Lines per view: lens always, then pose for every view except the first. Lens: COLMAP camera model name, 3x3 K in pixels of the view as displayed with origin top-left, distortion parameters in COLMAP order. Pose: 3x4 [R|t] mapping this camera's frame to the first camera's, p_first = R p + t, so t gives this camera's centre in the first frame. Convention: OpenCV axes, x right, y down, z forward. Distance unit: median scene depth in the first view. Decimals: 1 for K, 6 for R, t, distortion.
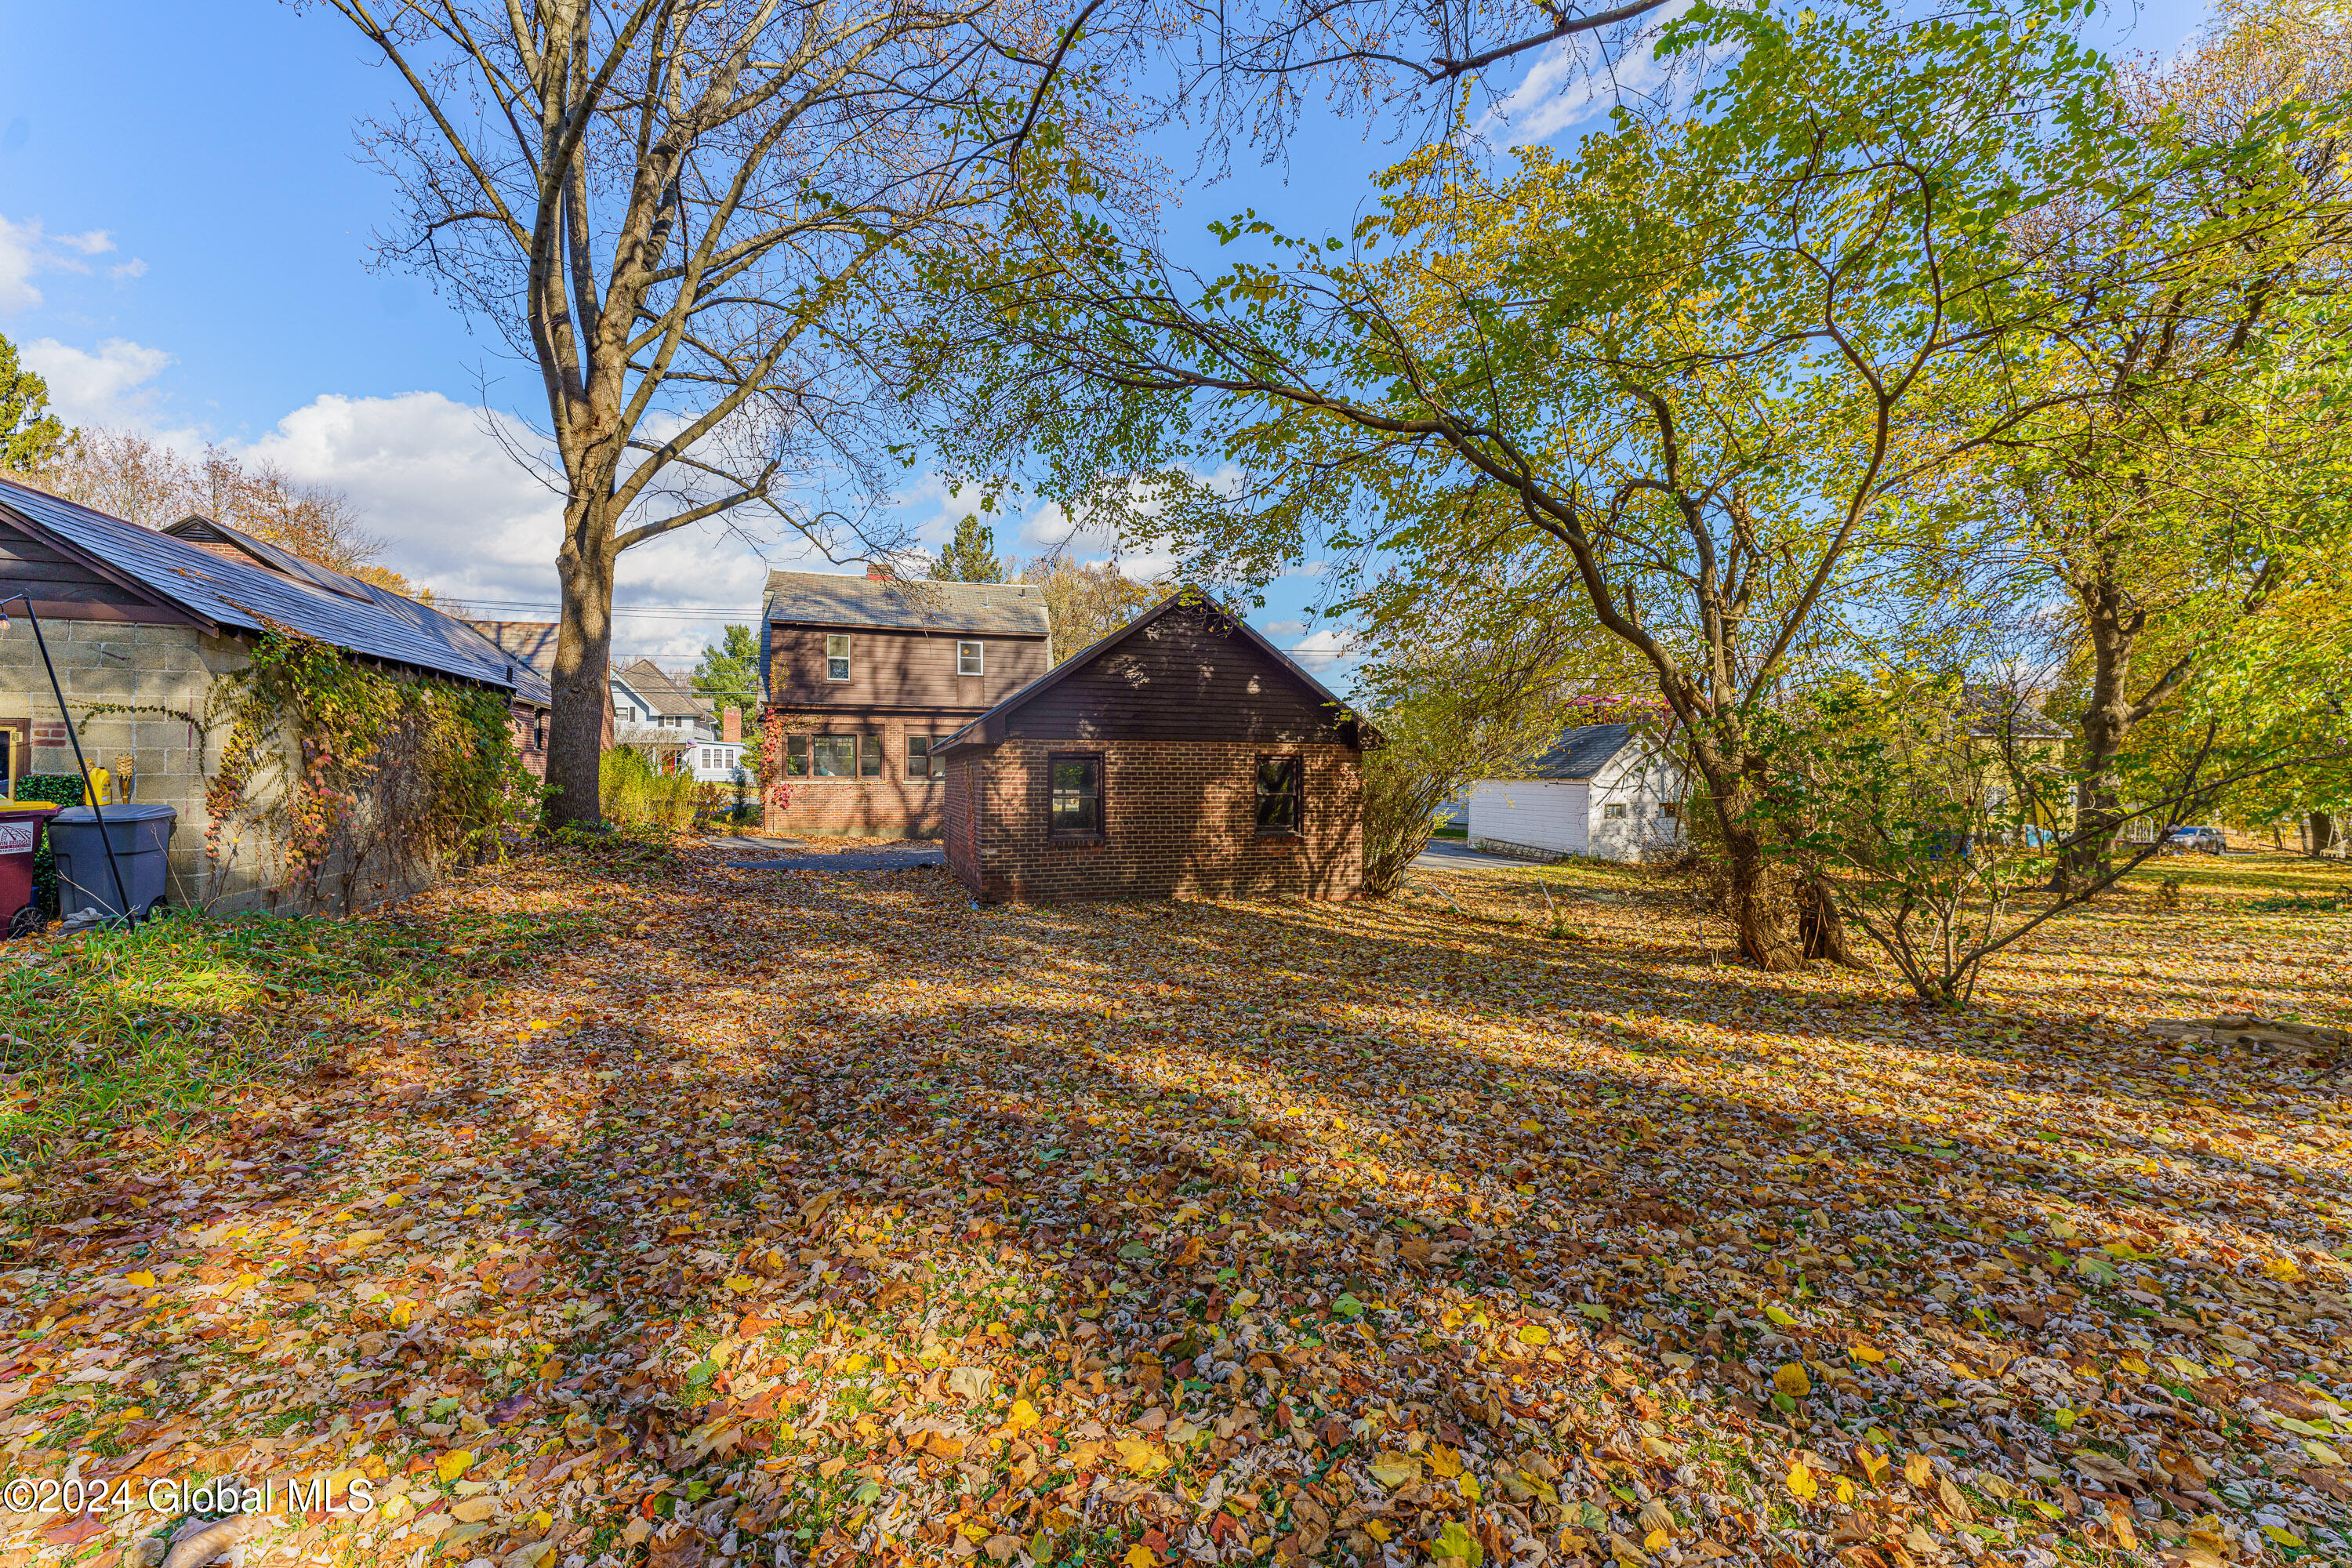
lens RADIAL K [[940.0, 0, 1191.1], [0, 940.0, 783.1], [0, 0, 1]] dist [0.000044, 0.000003]
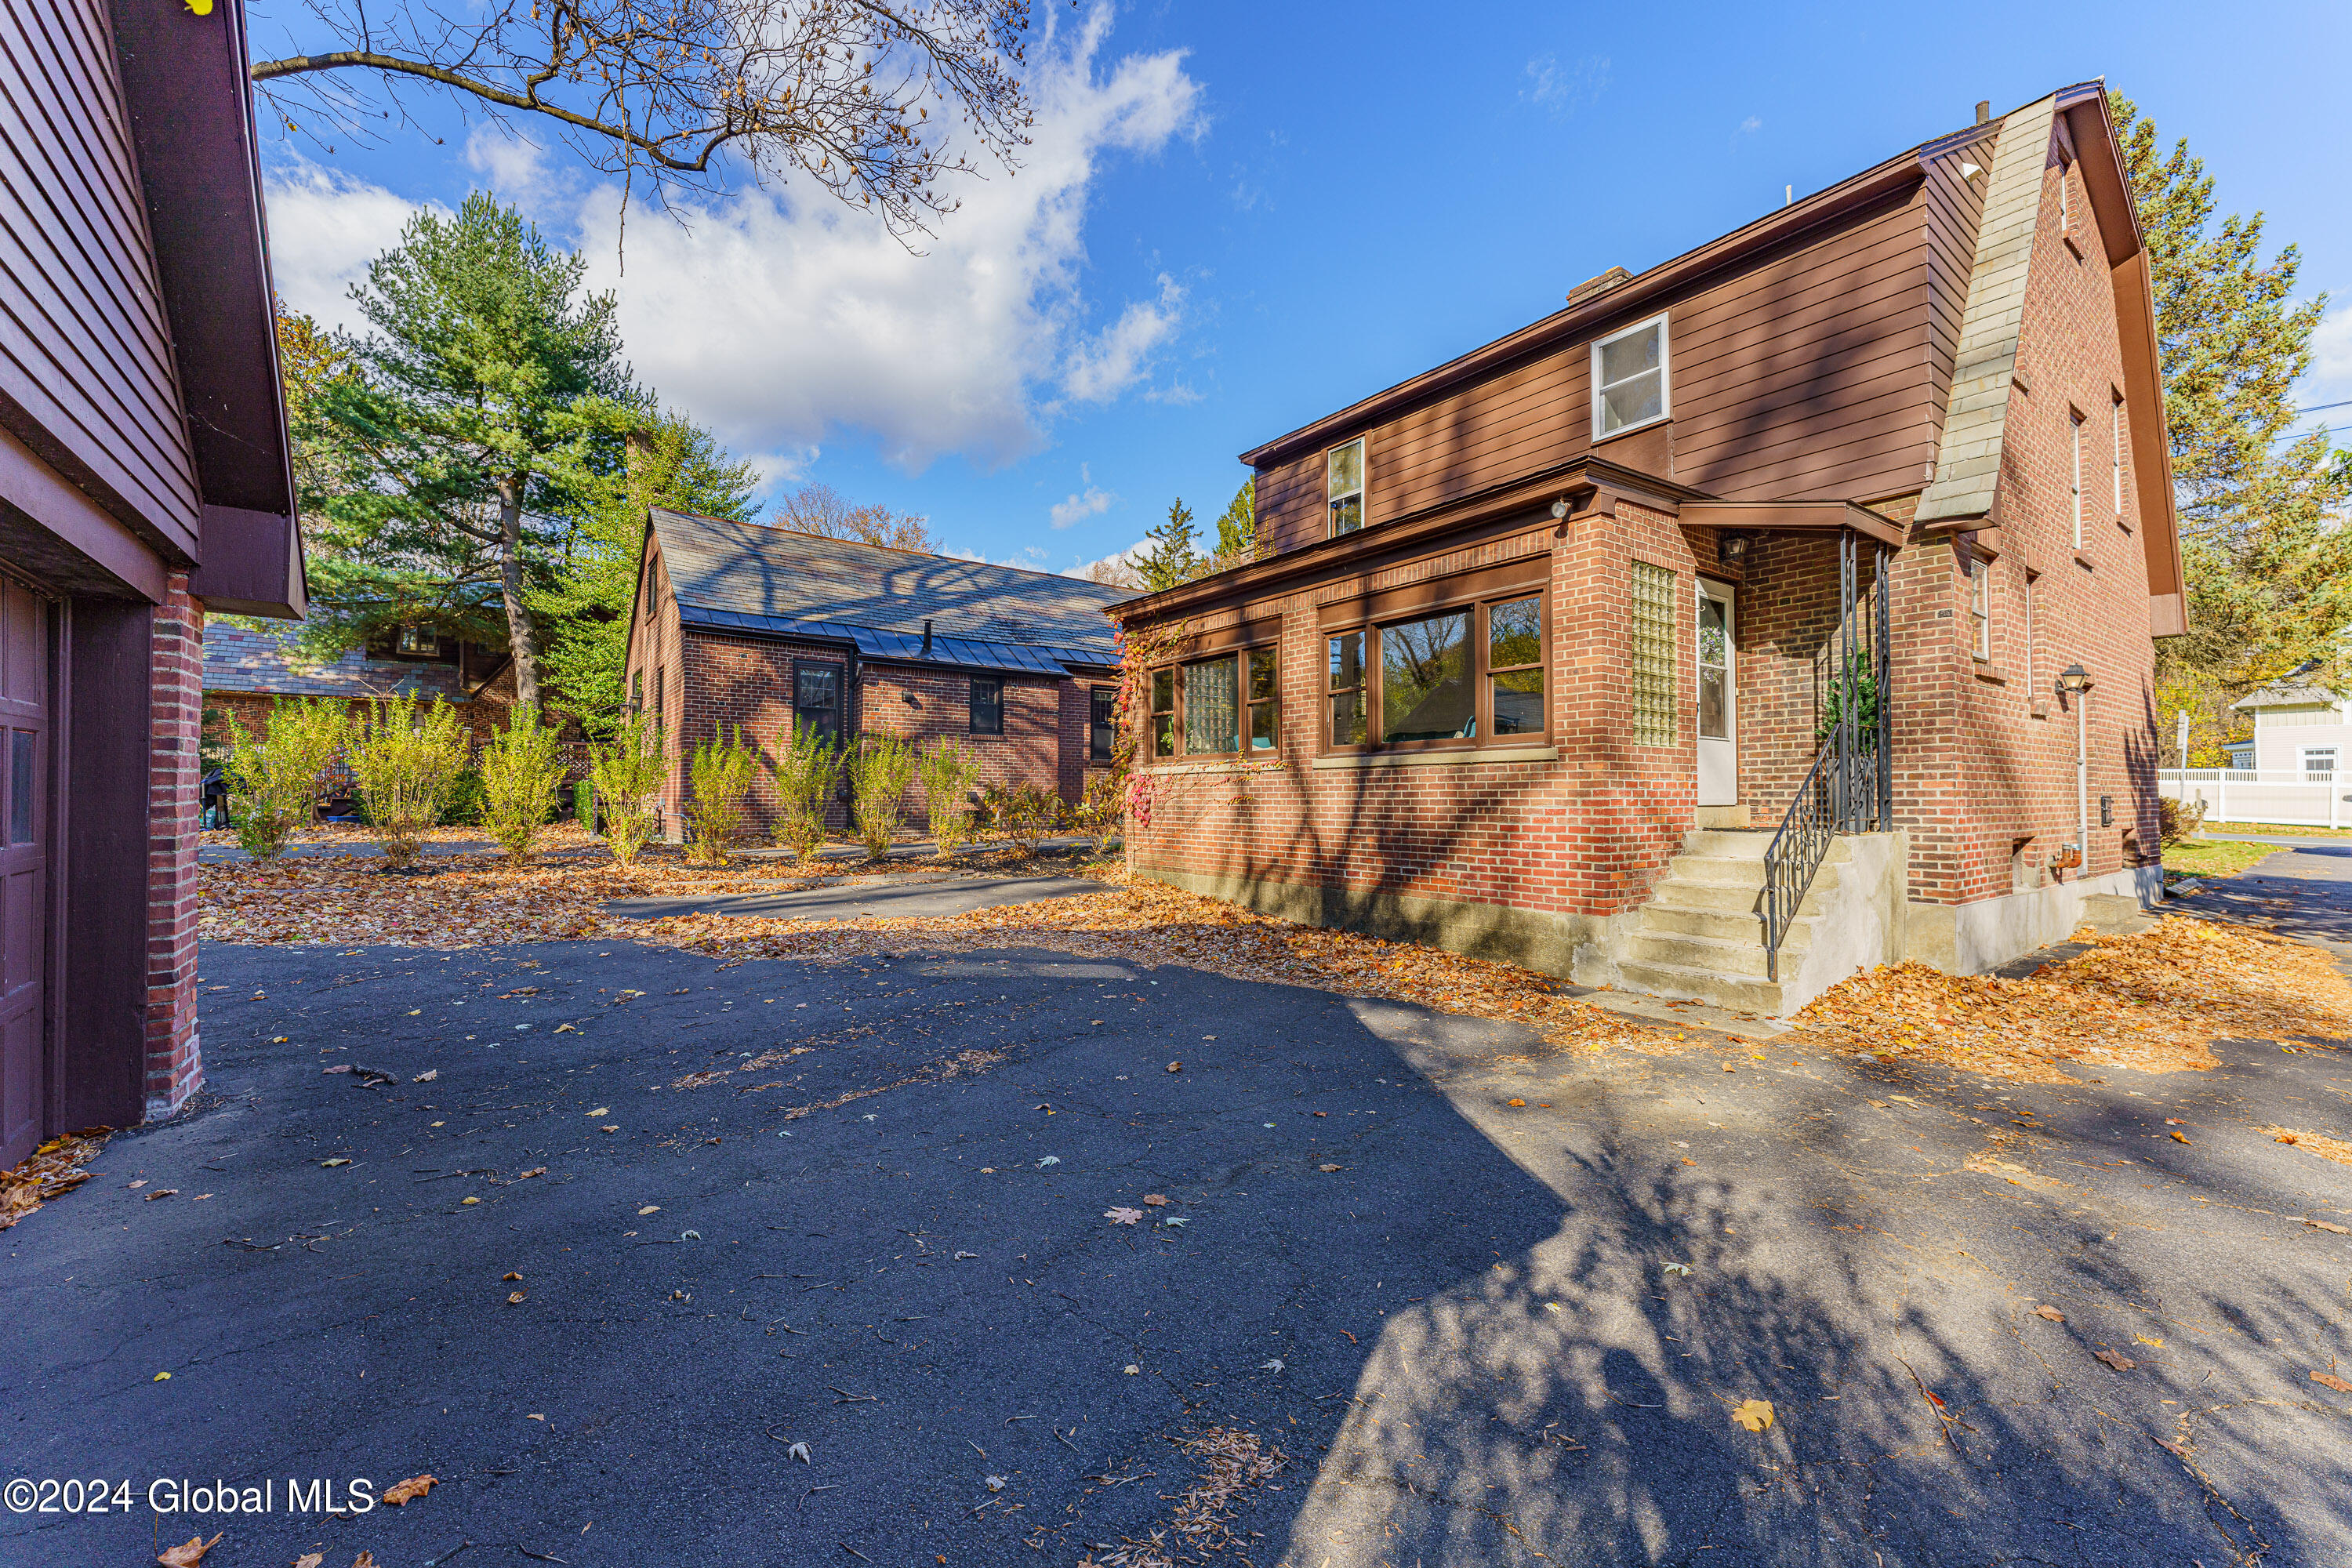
lens RADIAL K [[940.0, 0, 1187.3], [0, 940.0, 781.6], [0, 0, 1]] dist [0.000044, 0.000003]
pose [[0.303643, -0.018733, -0.952602, 0.030983], [-0.004469, 0.999768, -0.021085, 0.013978], [0.952776, 0.010659, 0.303488, 0.827700]]
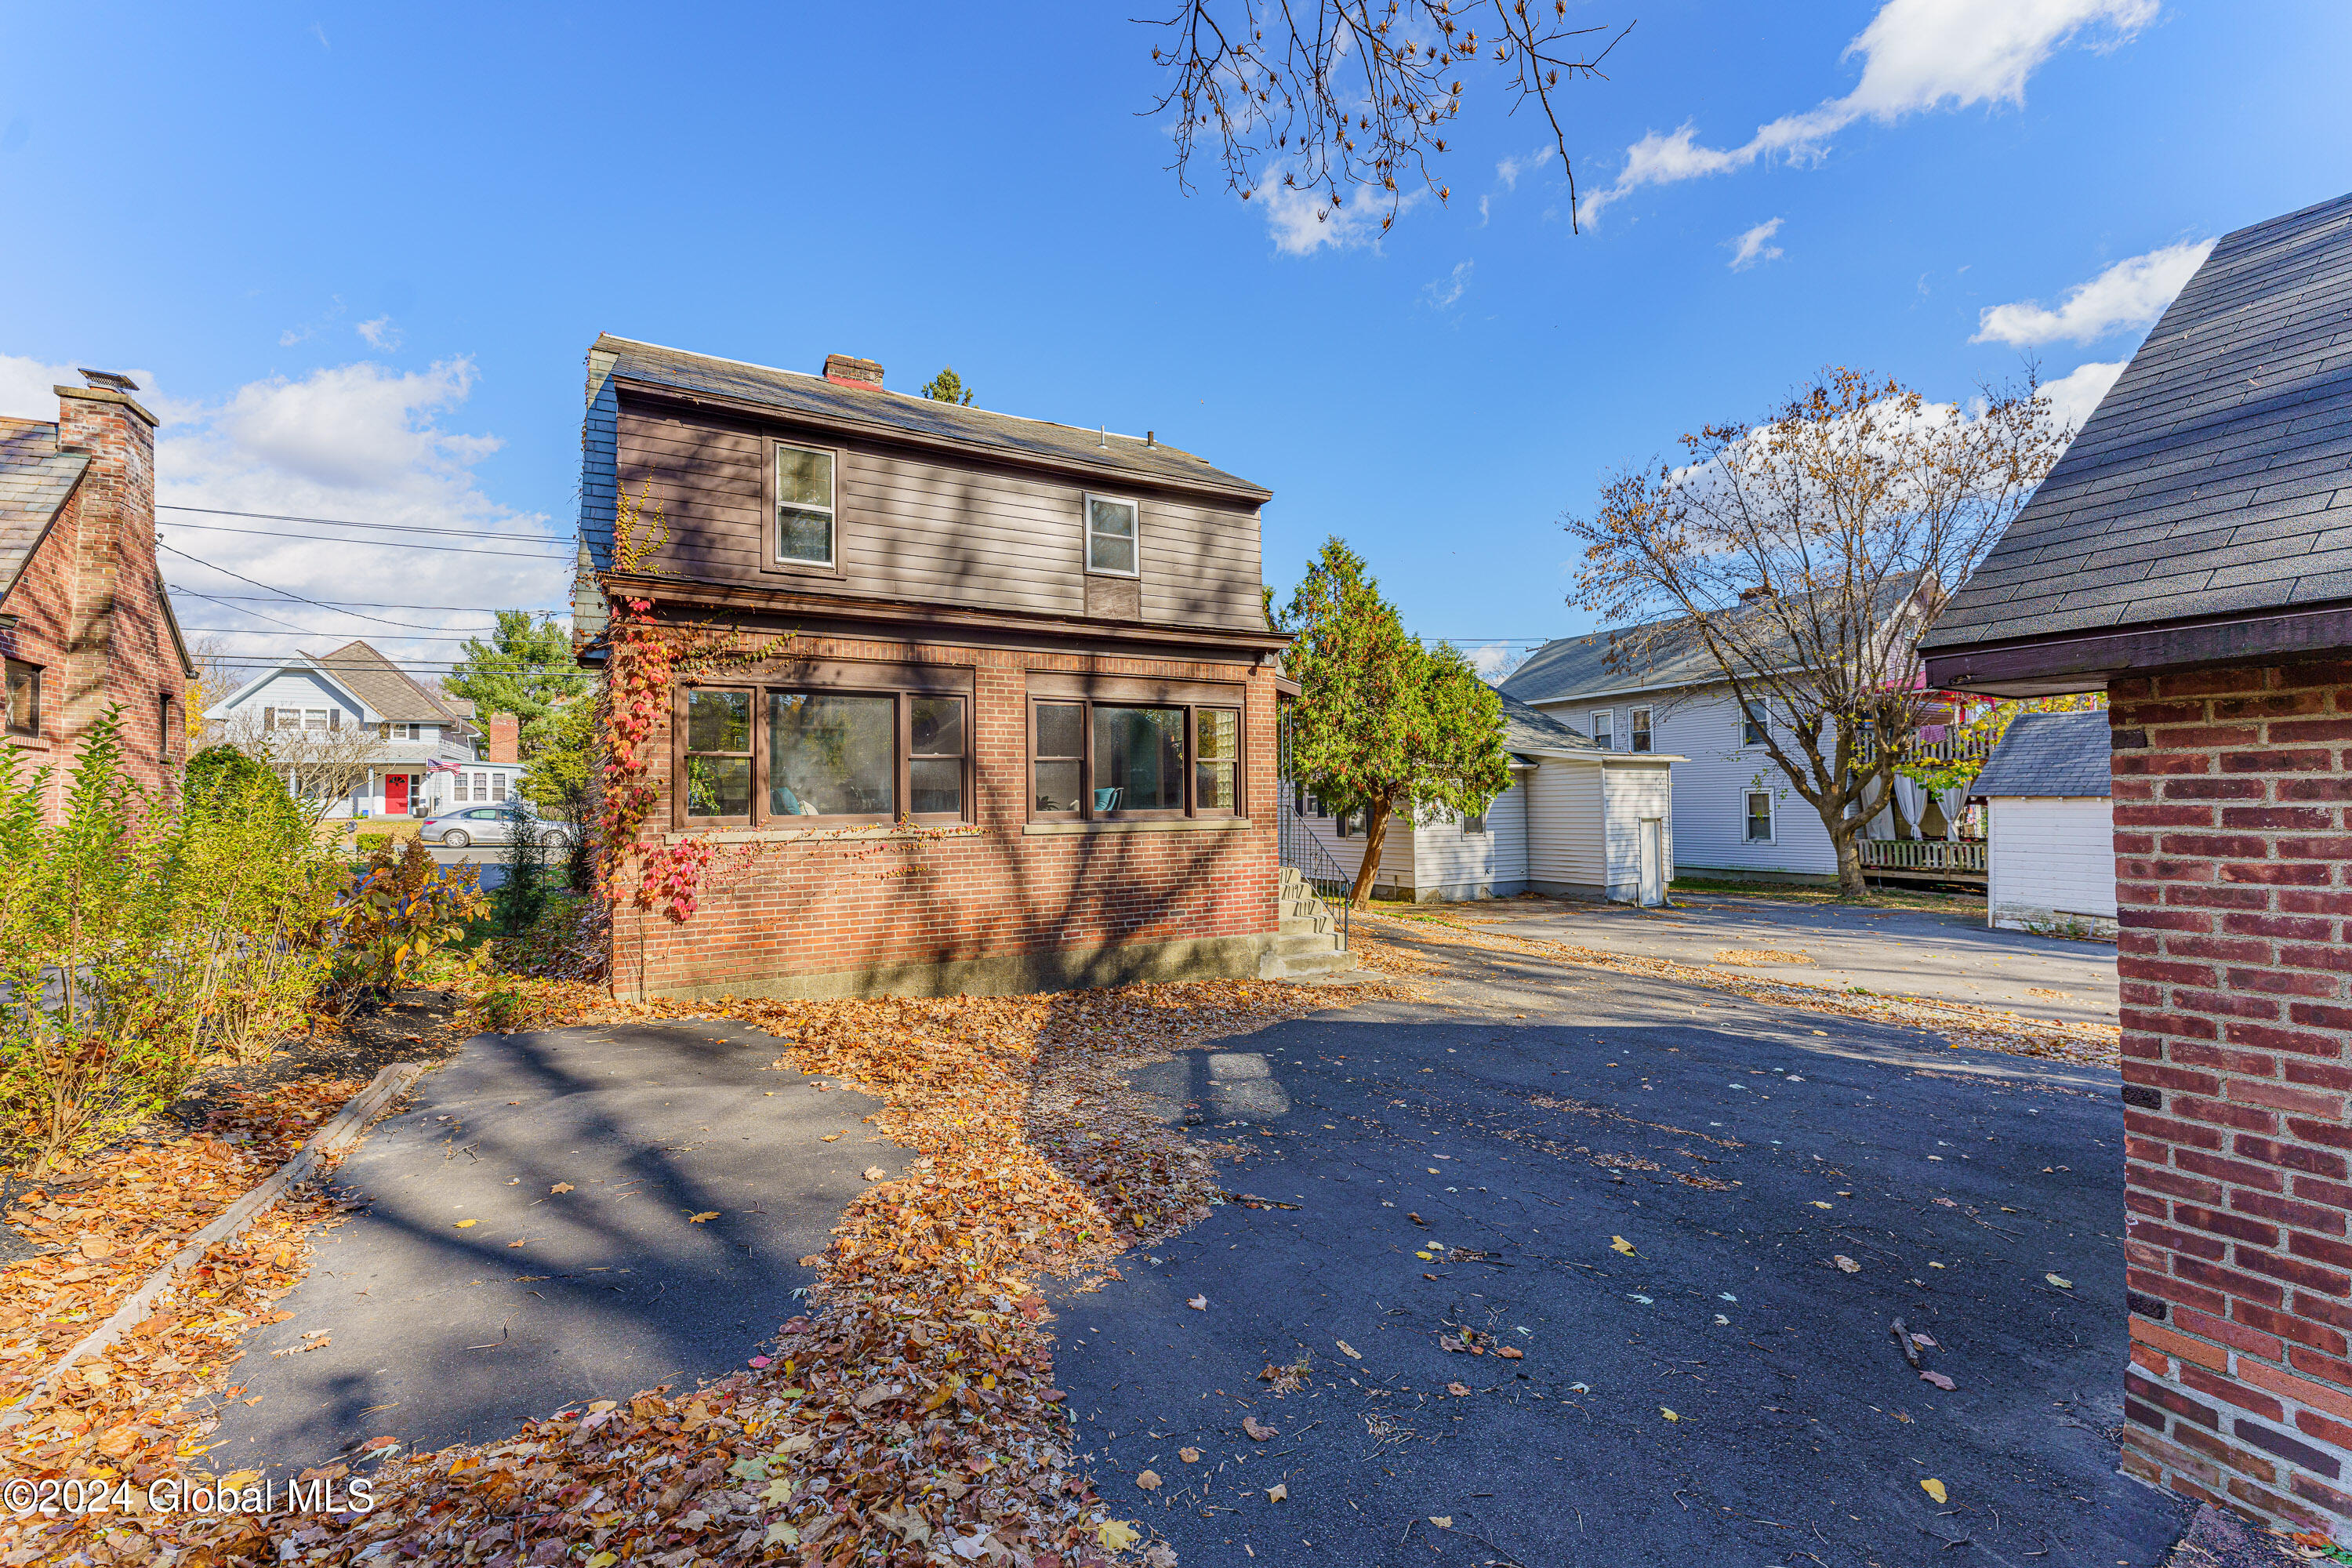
lens RADIAL K [[940.0, 0, 1173.6], [0, 940.0, 772.9], [0, 0, 1]] dist [0.000044, 0.000003]
pose [[0.986513, -0.008608, 0.163457, -0.301588], [0.014963, 0.999177, -0.037689, -0.007949], [-0.162998, 0.039627, 0.985830, 0.624784]]
